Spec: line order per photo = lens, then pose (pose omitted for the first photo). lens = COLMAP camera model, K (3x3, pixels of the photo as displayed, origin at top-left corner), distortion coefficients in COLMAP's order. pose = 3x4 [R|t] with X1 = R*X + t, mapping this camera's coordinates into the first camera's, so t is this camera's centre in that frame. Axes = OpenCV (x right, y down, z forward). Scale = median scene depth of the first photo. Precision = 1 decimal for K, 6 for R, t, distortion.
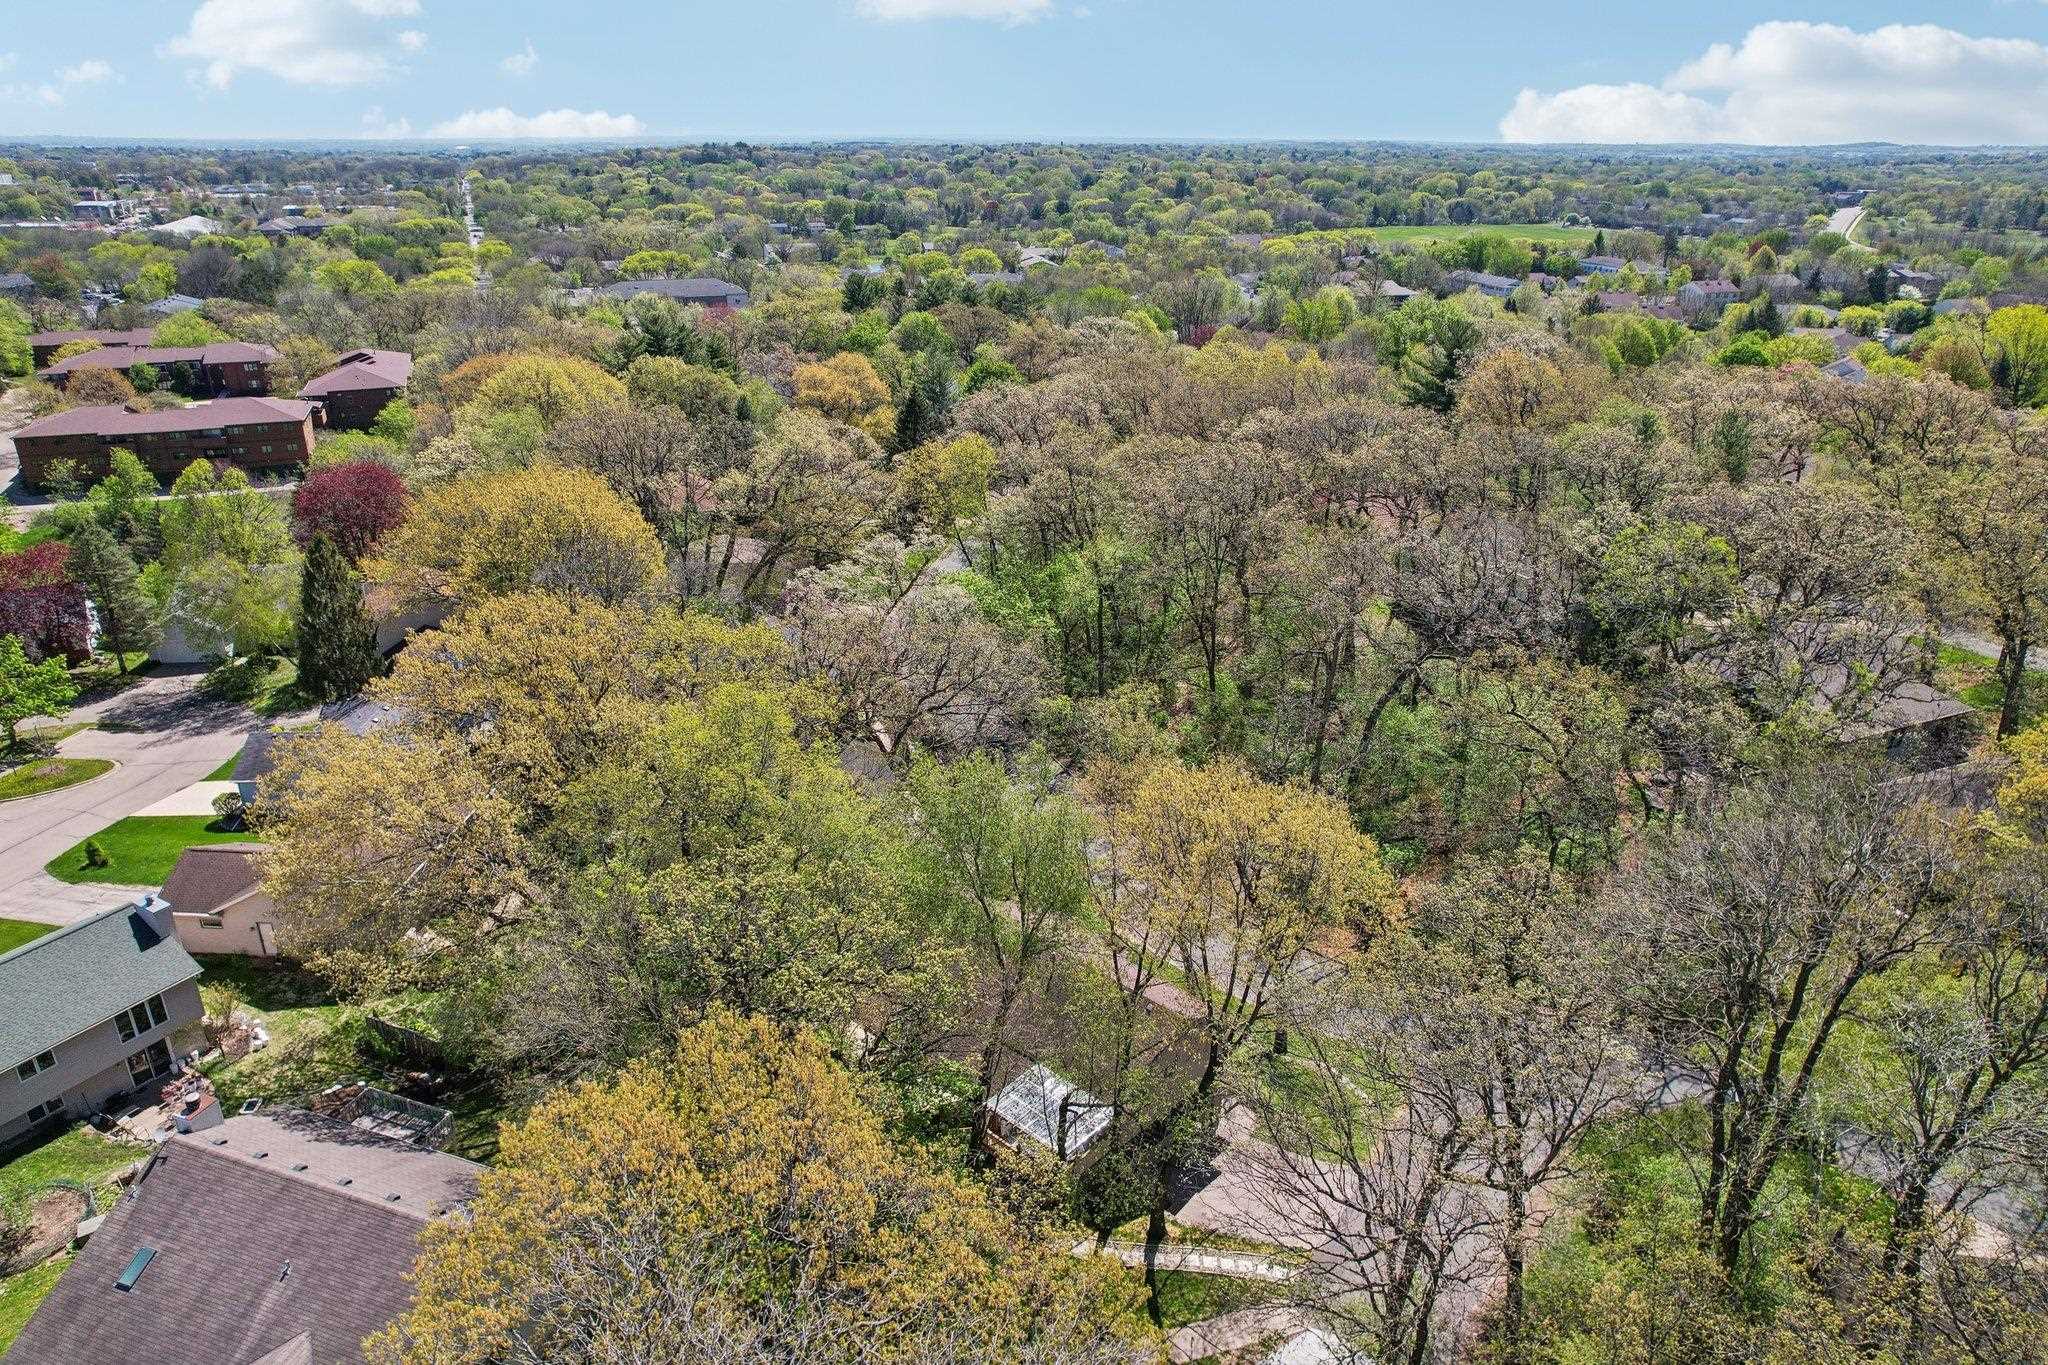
lens RADIAL K [[1313.7, 0, 1018.0], [0, 1313.7, 680.3], [0, 0, 1]] dist [-0.067257, 0.052994]
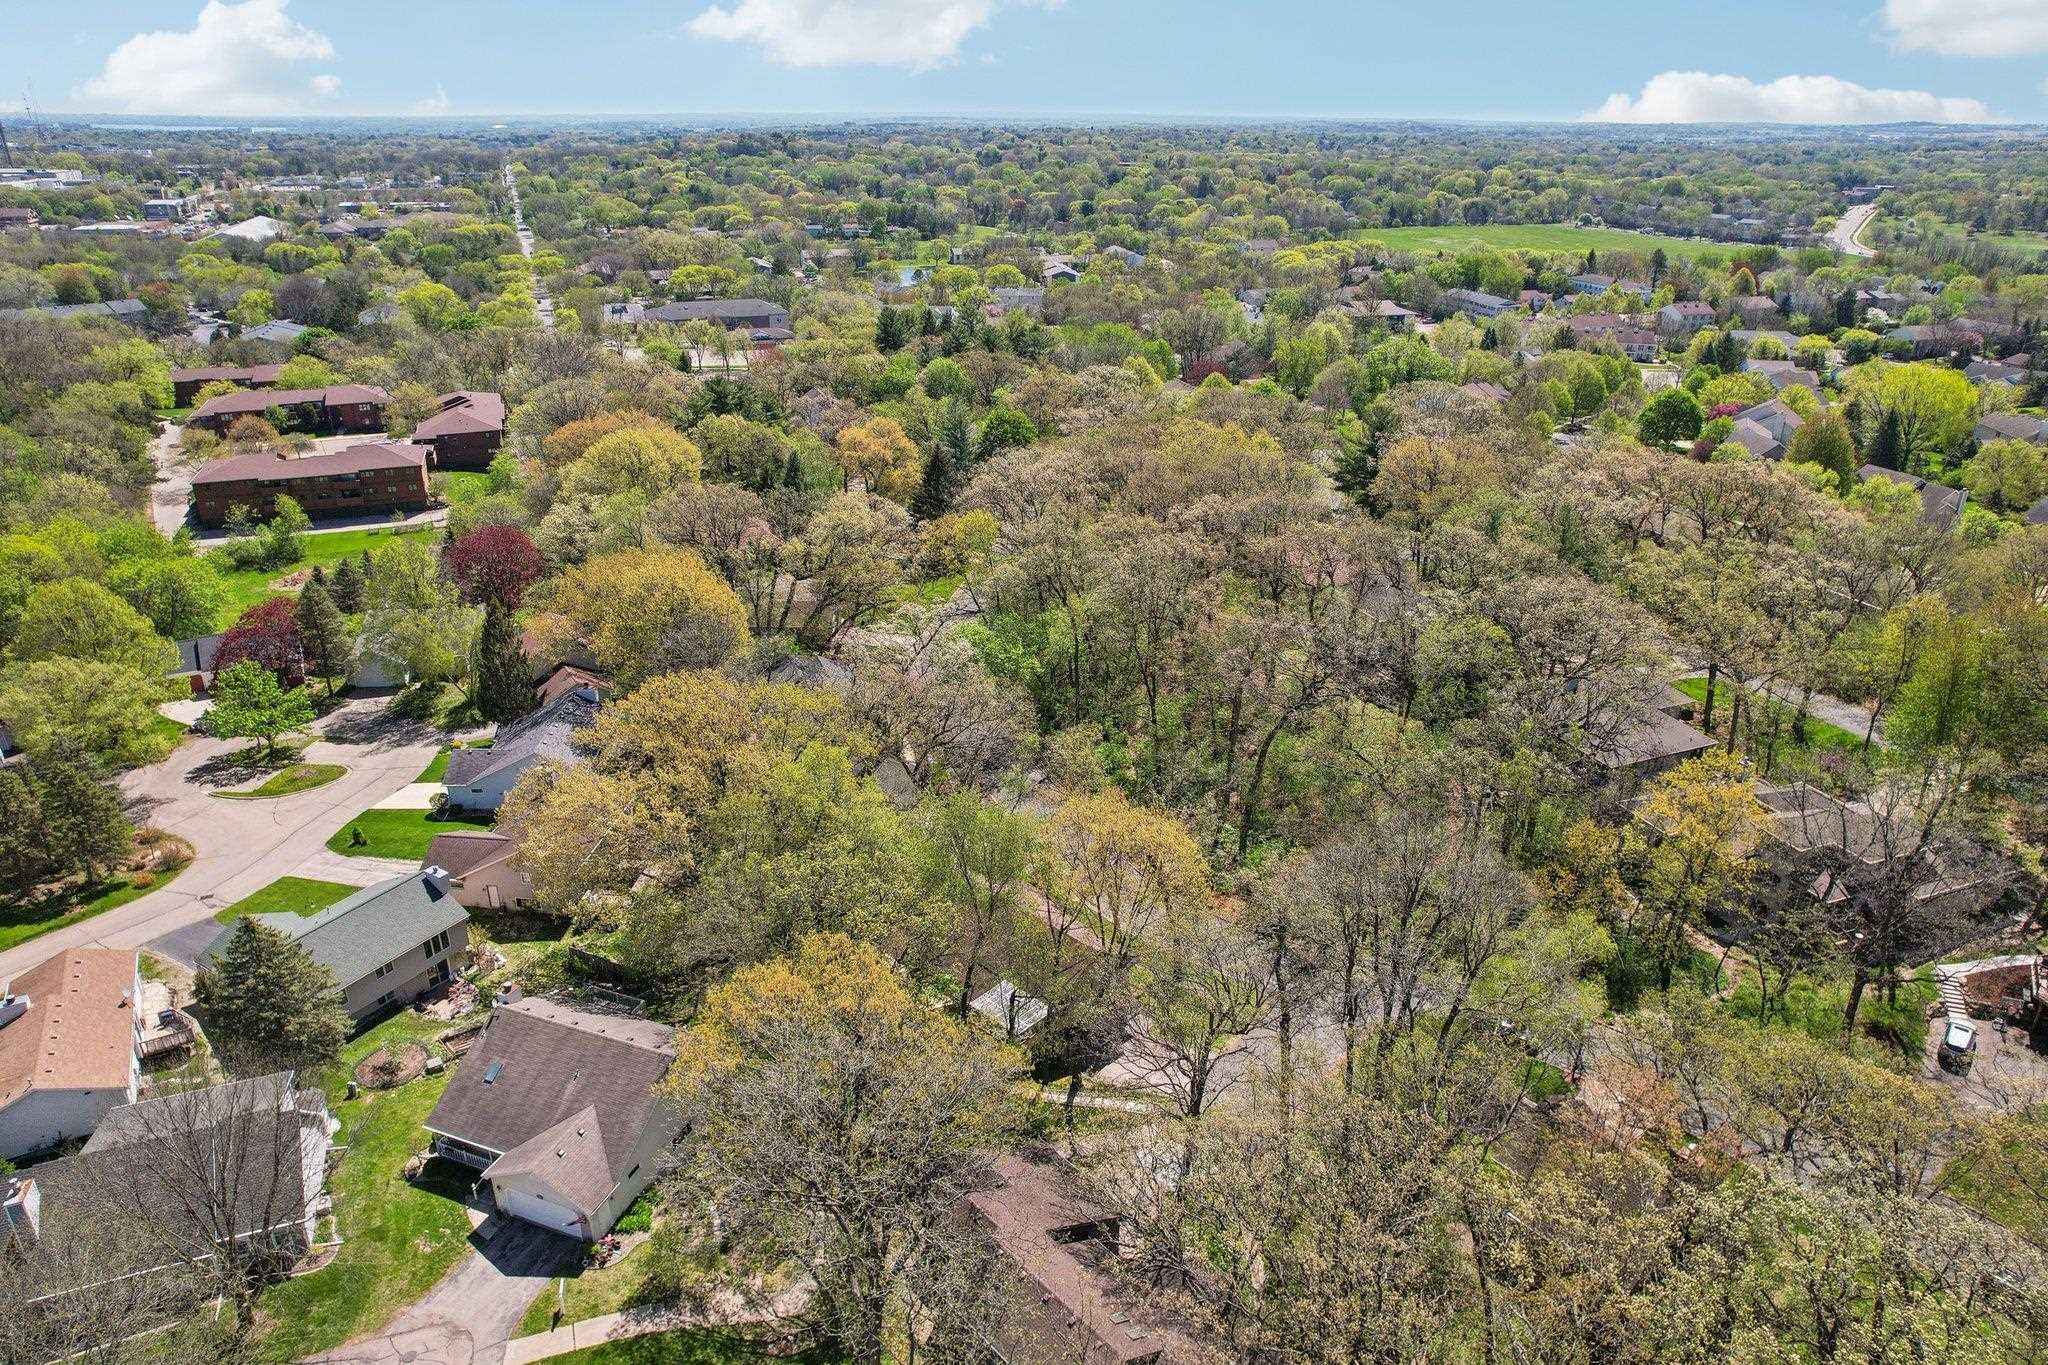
lens RADIAL K [[1313.7, 0, 1028.9], [0, 1313.7, 681.4], [0, 0, 1]] dist [-0.067257, 0.052994]
pose [[0.999867, 0.009888, -0.012966, 0.021049], [-0.009625, 0.999749, 0.020234, -0.033367], [0.013163, -0.020107, 0.999711, -0.193708]]
